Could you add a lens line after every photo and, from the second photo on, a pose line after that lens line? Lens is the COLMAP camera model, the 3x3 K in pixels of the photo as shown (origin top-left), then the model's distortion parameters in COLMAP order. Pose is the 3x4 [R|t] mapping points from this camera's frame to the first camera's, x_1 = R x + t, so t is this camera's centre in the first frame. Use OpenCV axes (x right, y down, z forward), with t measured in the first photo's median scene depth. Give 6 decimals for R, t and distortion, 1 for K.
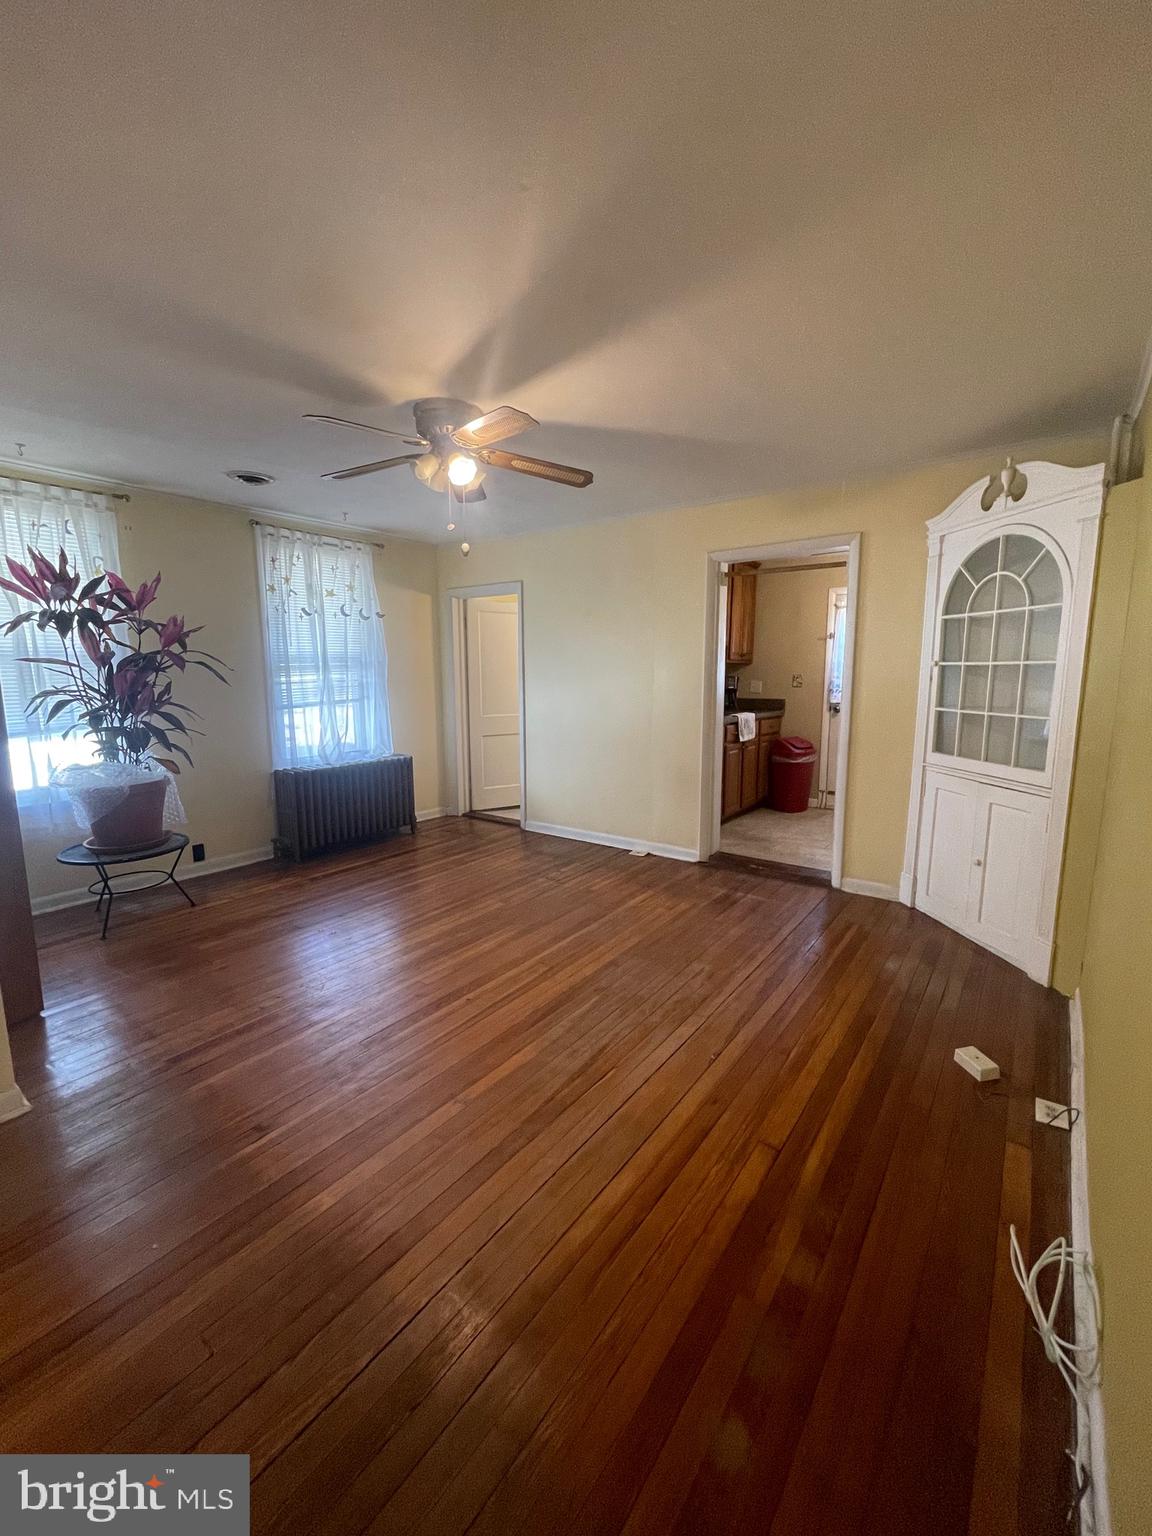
lens RADIAL K [[620.4, 0, 583.5], [0, 620.4, 766.3], [0, 0, 1]] dist [0.004276, -0.000184]
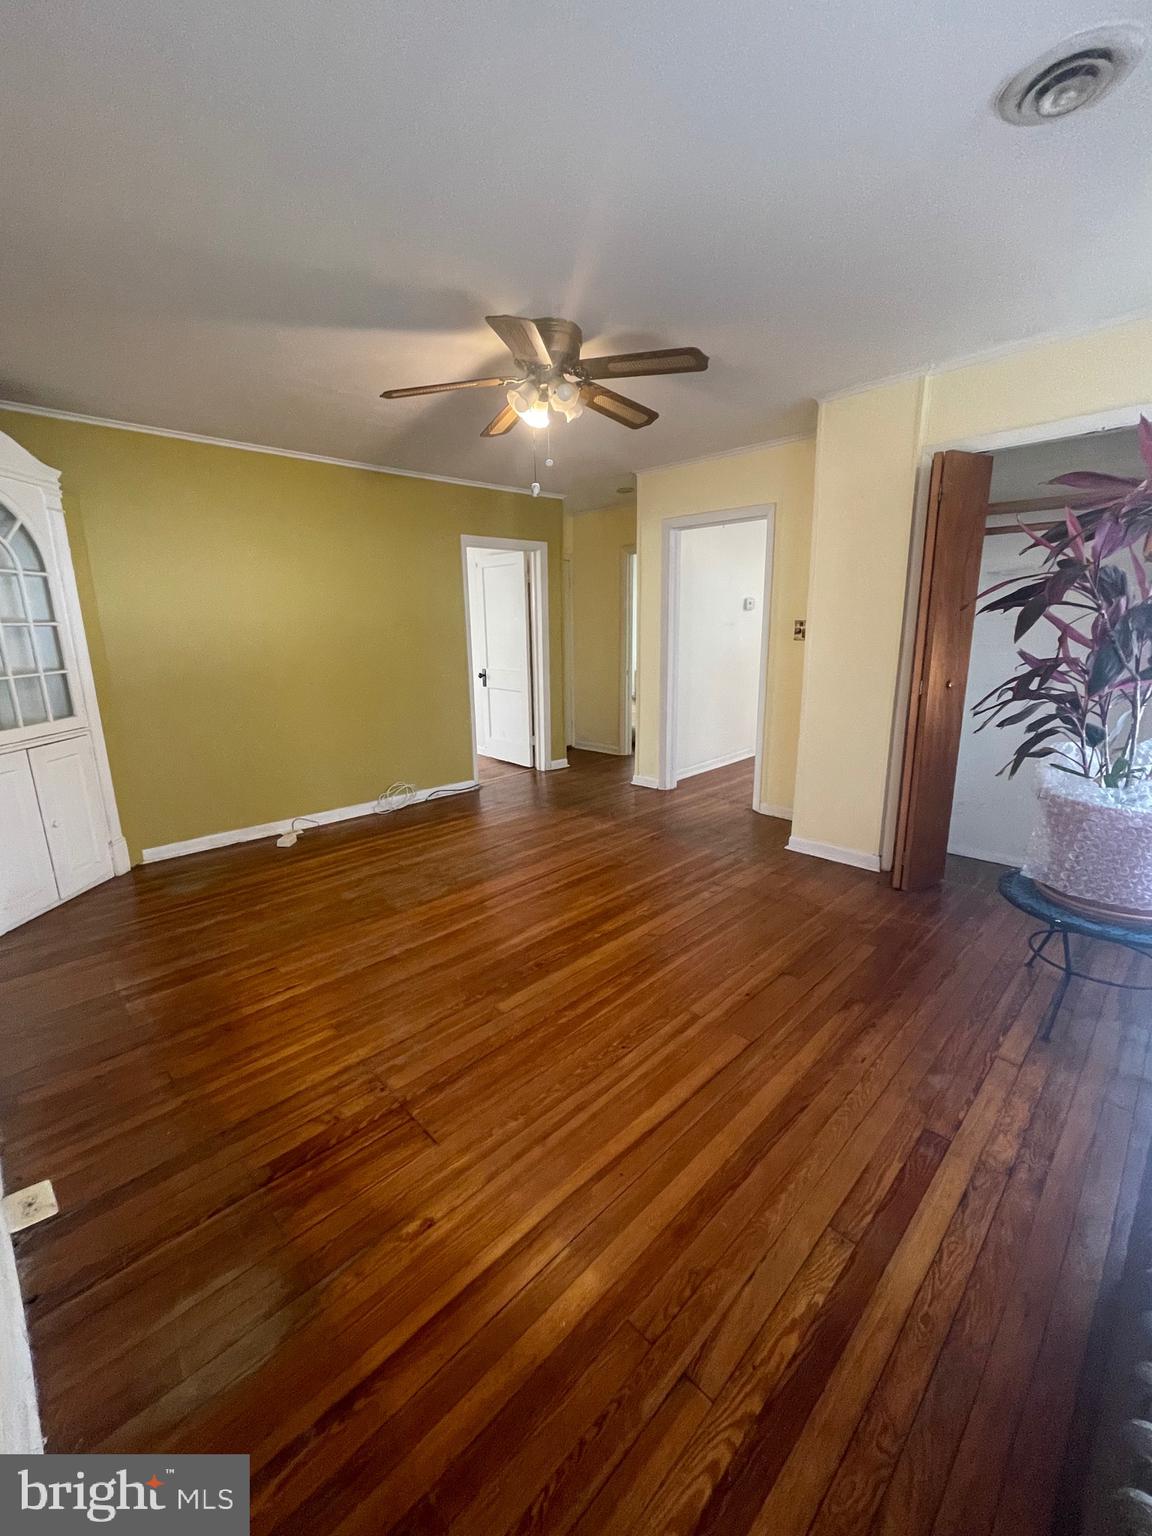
lens RADIAL K [[620.4, 0, 577.4], [0, 620.4, 767.9], [0, 0, 1]] dist [0.004276, -0.000184]
pose [[-0.989249, -0.018429, 0.145075, -0.395336], [0.035977, 0.930872, 0.363569, -0.299625], [-0.141746, 0.364880, -0.920201, 1.991547]]
